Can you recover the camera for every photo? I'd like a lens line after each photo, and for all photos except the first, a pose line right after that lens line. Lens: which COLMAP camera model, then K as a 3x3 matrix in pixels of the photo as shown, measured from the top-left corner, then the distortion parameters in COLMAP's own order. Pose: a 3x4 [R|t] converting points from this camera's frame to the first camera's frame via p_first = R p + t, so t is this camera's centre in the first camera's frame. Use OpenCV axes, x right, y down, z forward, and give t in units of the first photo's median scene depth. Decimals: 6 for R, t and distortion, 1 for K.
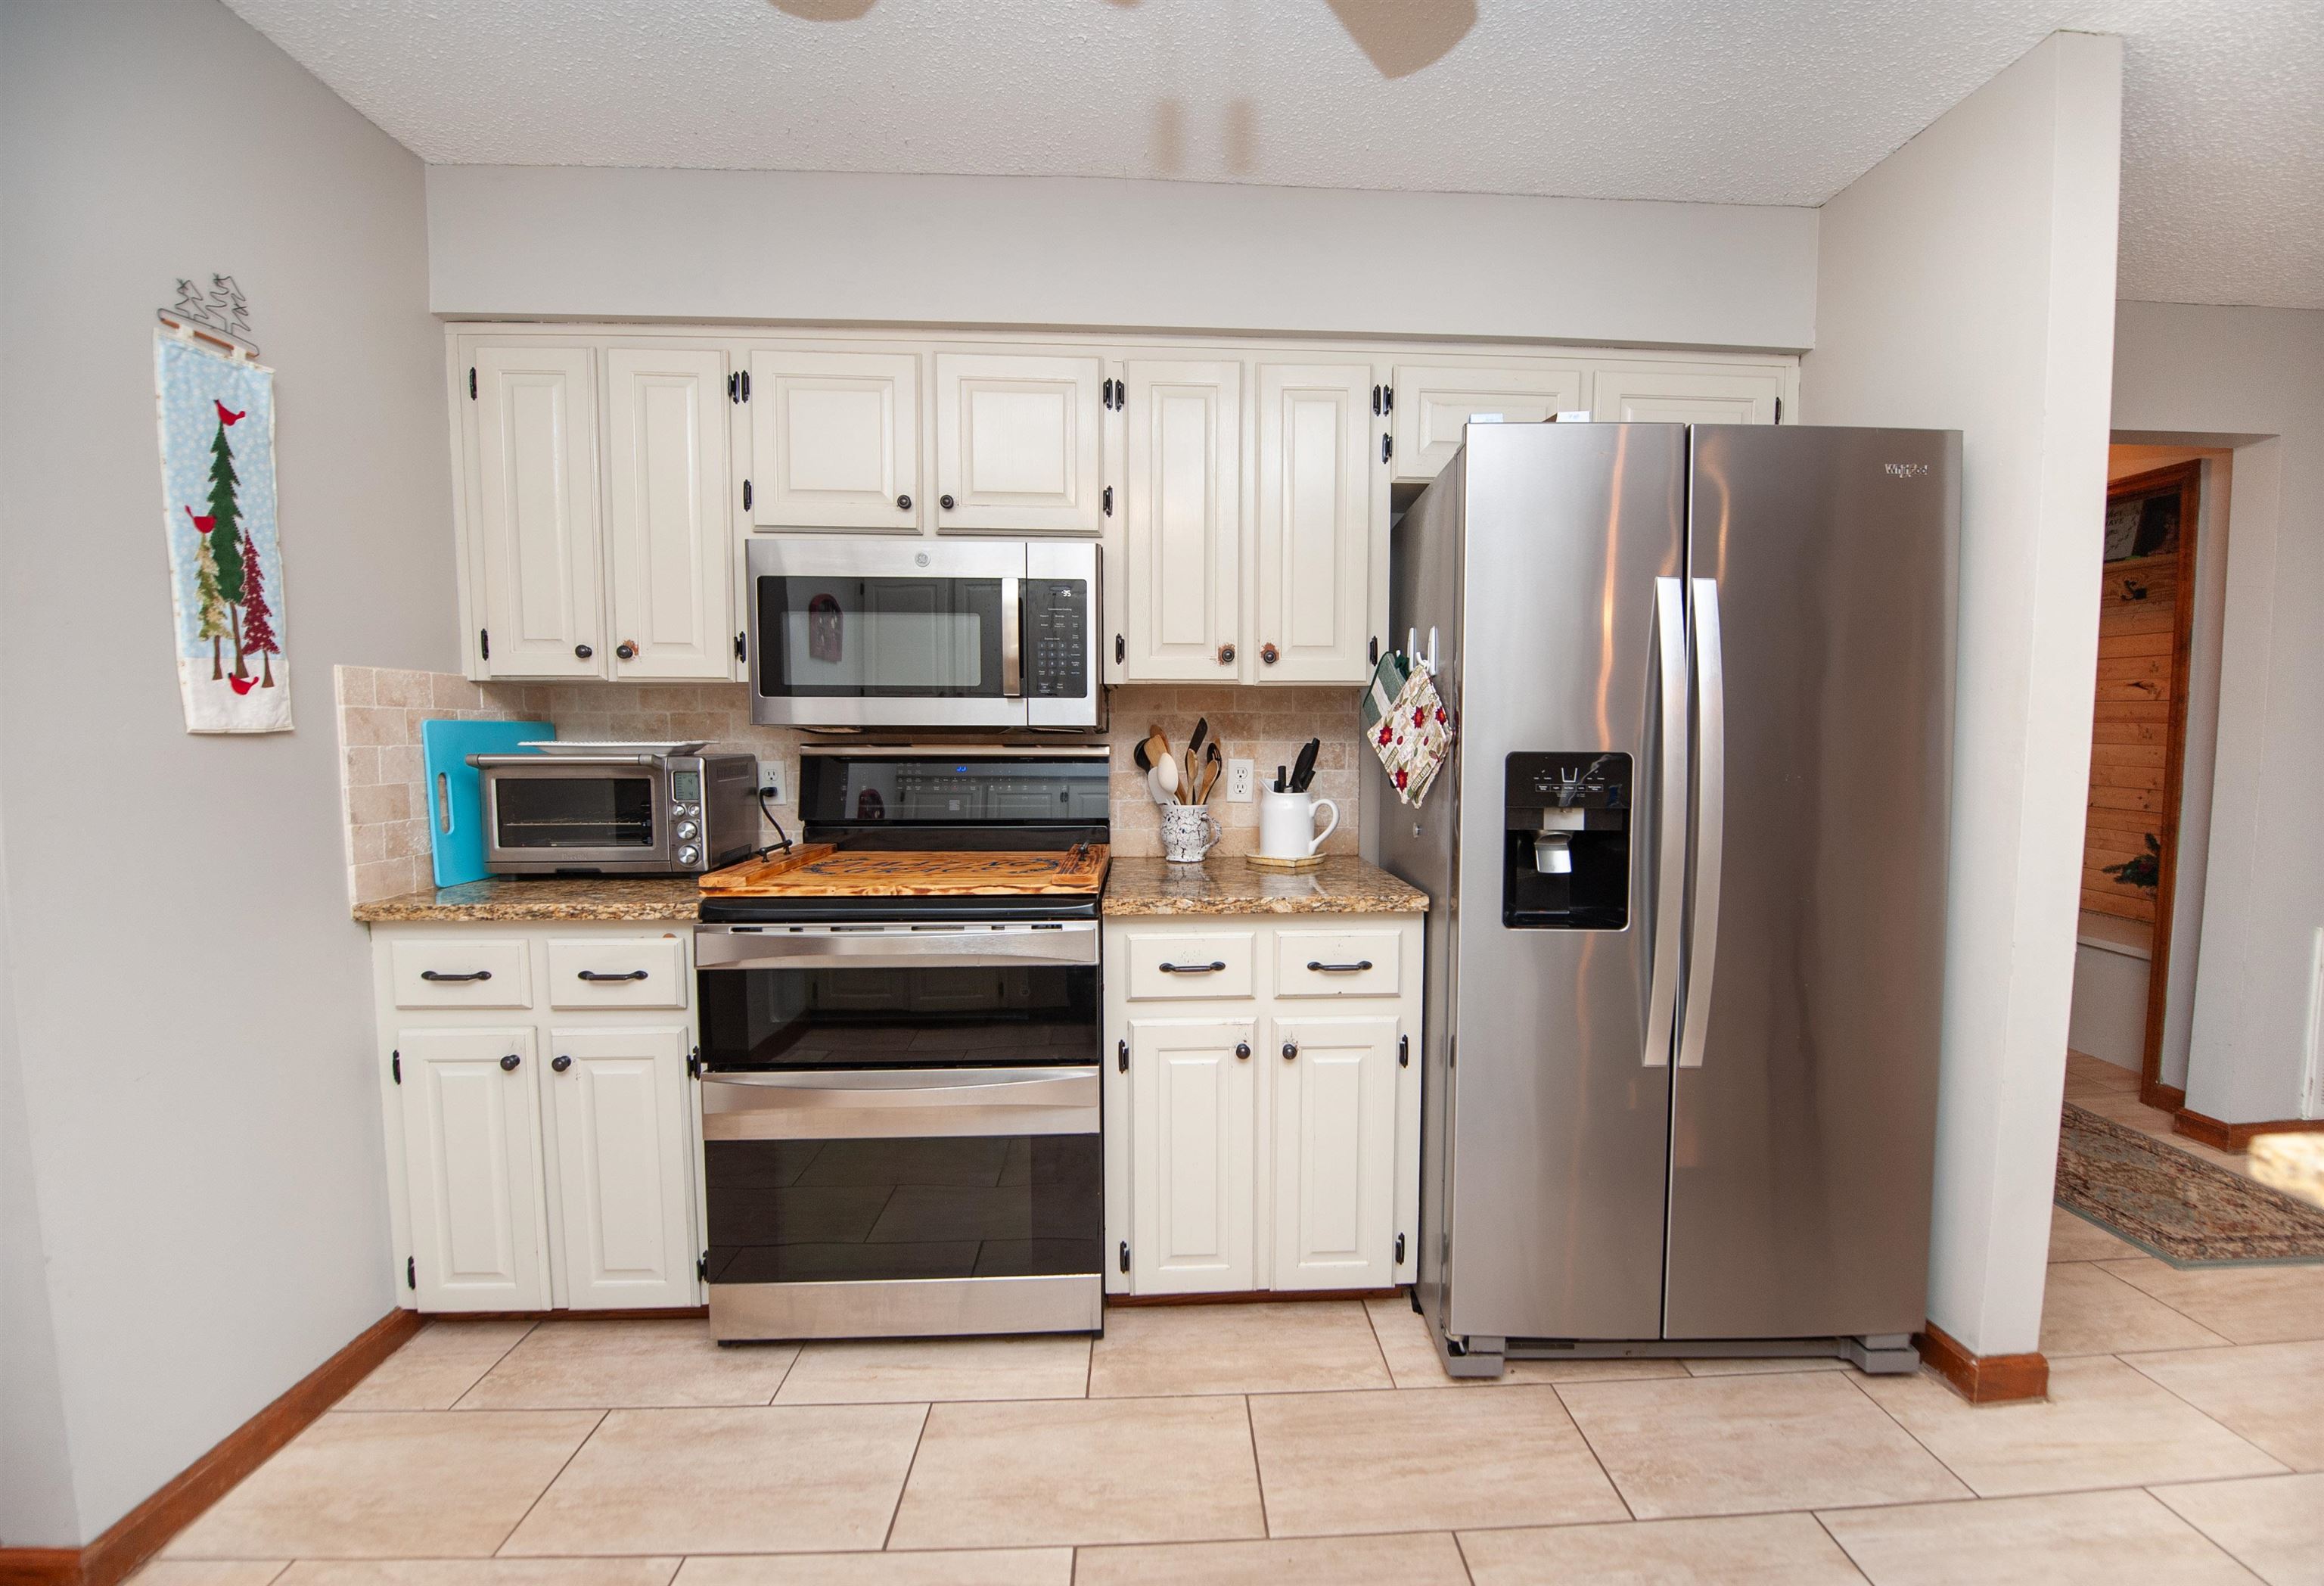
lens RADIAL K [[964.5, 0, 1207.5], [0, 964.5, 799.1], [0, 0, 1]] dist [-0.021714, -0.000226]
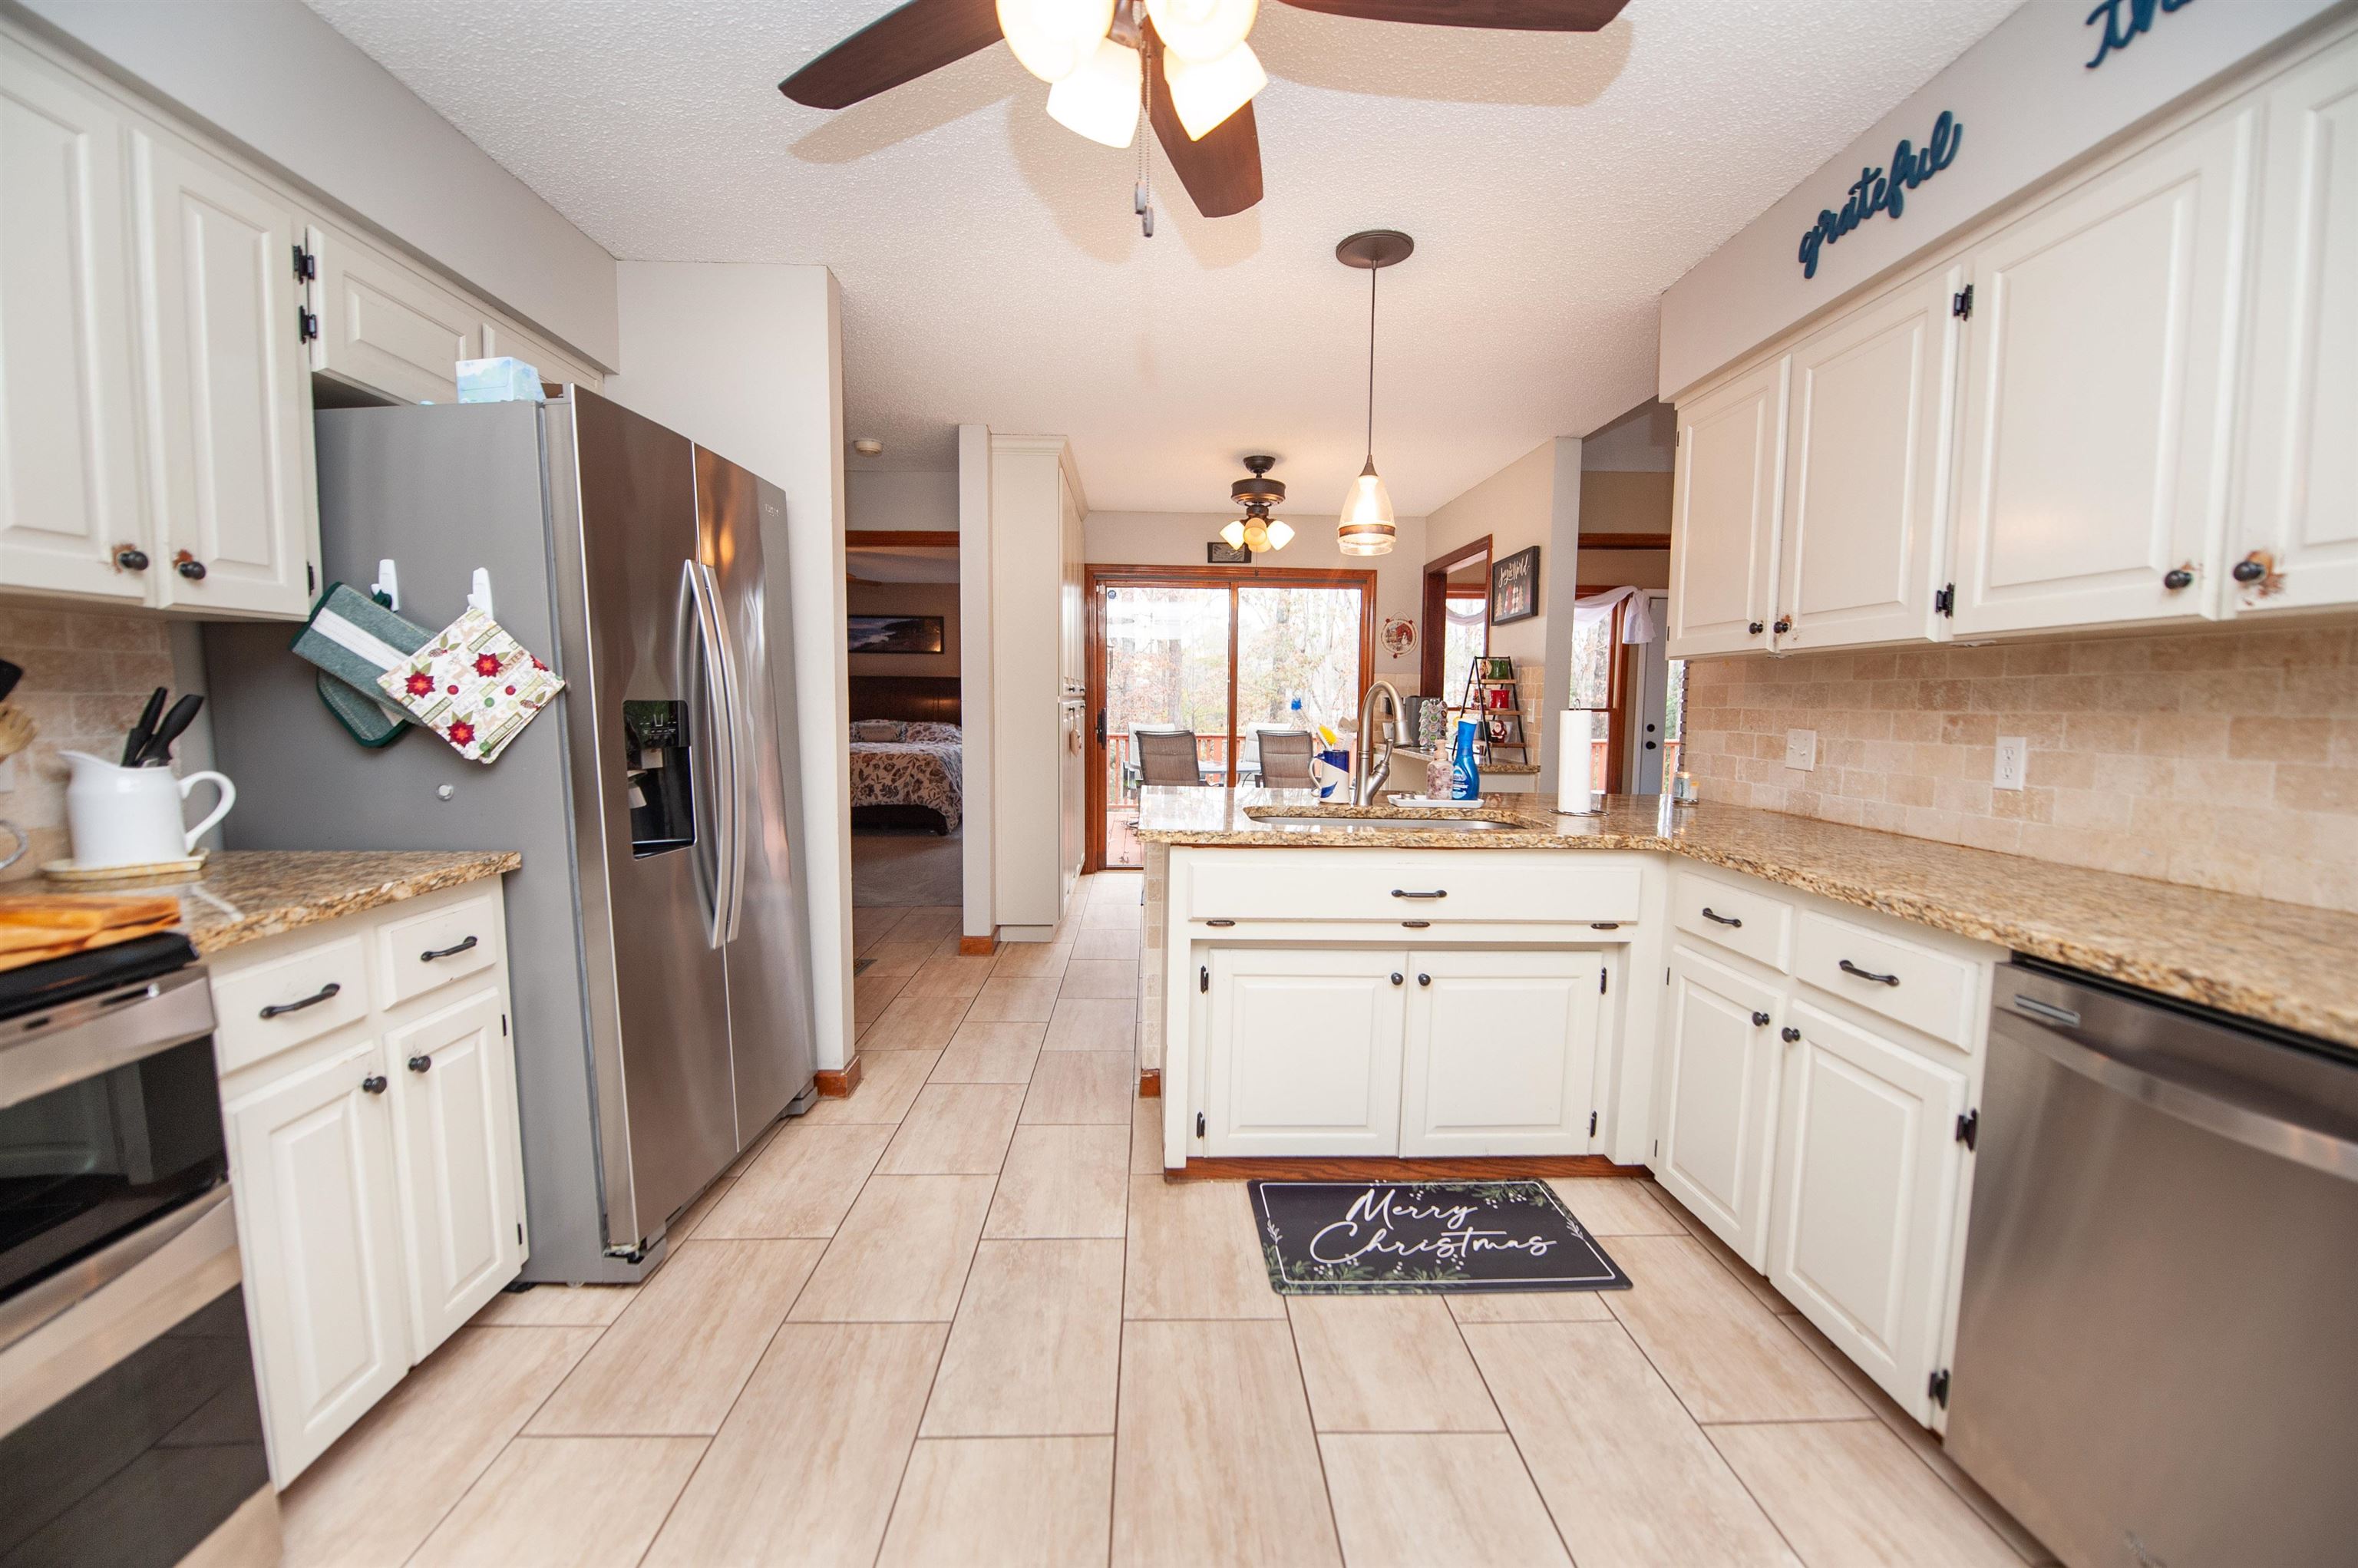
lens RADIAL K [[953.5, 0, 1180.8], [0, 953.5, 791.2], [0, 0, 1]] dist [-0.012911, -0.004065]
pose [[0.019221, -0.096653, 0.995133, -0.706063], [0.059320, 0.993673, 0.095365, -0.011131], [-0.998054, 0.057198, 0.024833, 0.316904]]
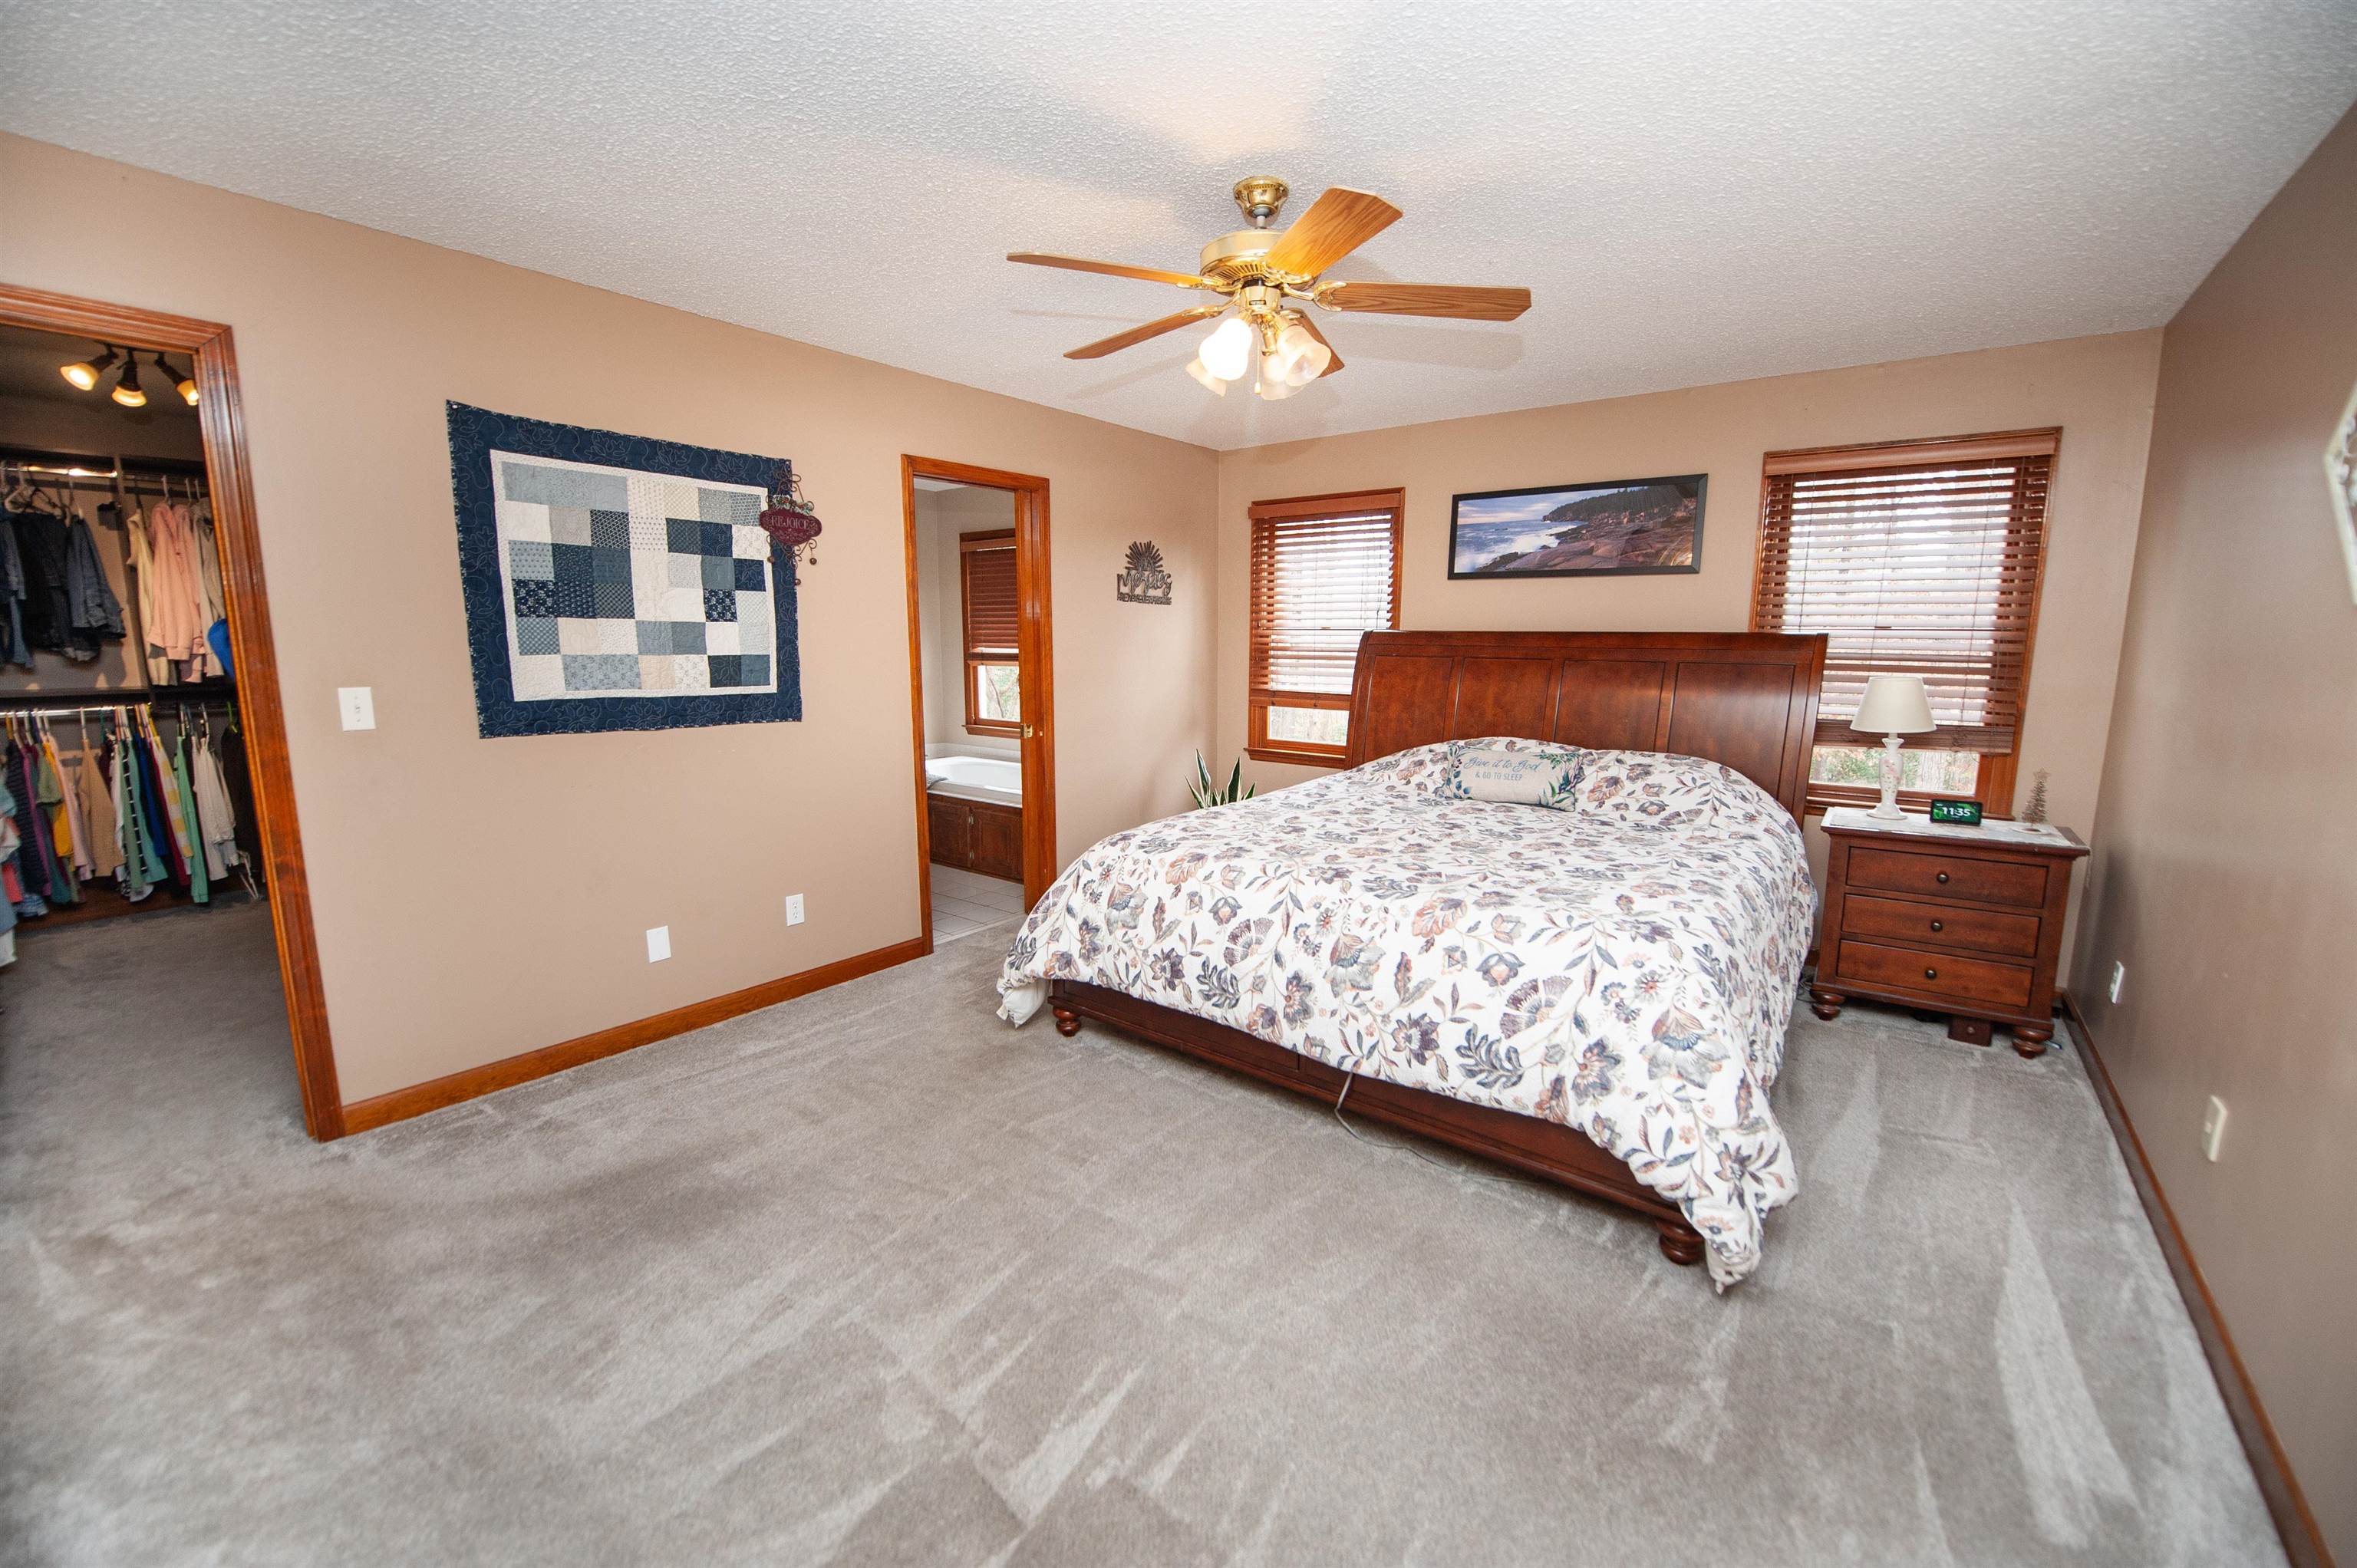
lens RADIAL K [[938.0, 0, 1183.1], [0, 938.0, 789.3], [0, 0, 1]] dist [-0.016090, -0.003090]
pose [[0.651785, -0.115450, 0.749565, 2.478919], [0.048457, 0.992665, 0.110757, -0.159055], [-0.756855, -0.035868, 0.652598, 1.282587]]
